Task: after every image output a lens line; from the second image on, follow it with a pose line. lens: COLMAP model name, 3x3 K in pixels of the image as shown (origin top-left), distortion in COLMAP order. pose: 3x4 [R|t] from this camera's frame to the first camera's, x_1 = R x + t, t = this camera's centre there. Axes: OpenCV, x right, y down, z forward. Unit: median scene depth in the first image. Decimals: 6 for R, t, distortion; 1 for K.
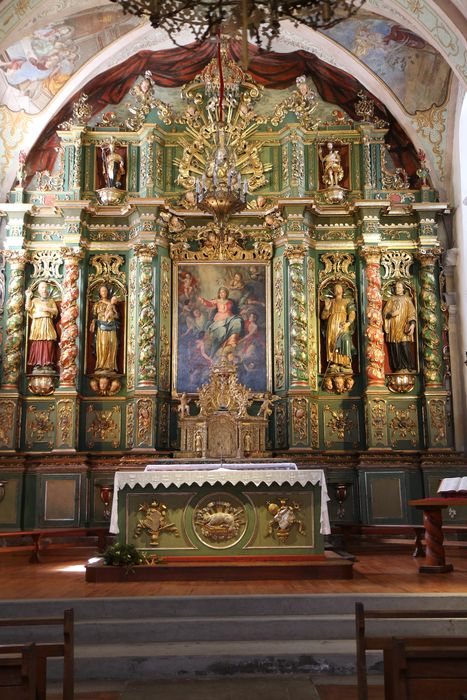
lens RADIAL K [[770.9, 0, 233.5], [0, 770.9, 350.0], [0, 0, 1]] dist [0.049053, 0.010306]
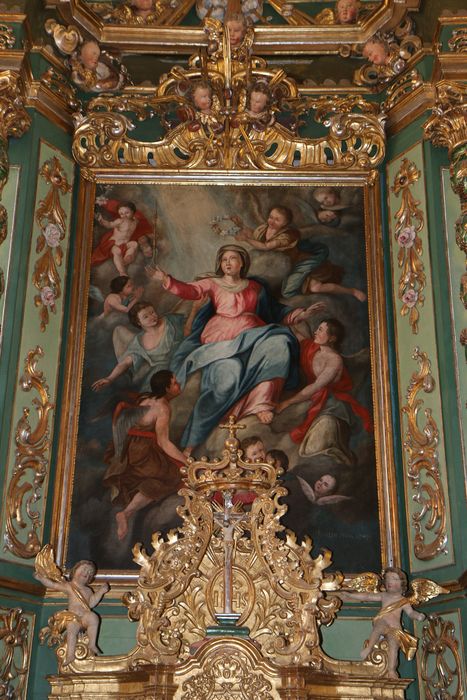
lens RADIAL K [[1042.0, 0, 233.5], [0, 1042.0, 350.0], [0, 0, 1]] dist [0.138734, 0.149397]
pose [[0.999906, 0.010042, -0.009337, -0.008691], [-0.011990, 0.970689, -0.240040, 0.066360], [0.006653, 0.240129, 0.970718, 0.589187]]
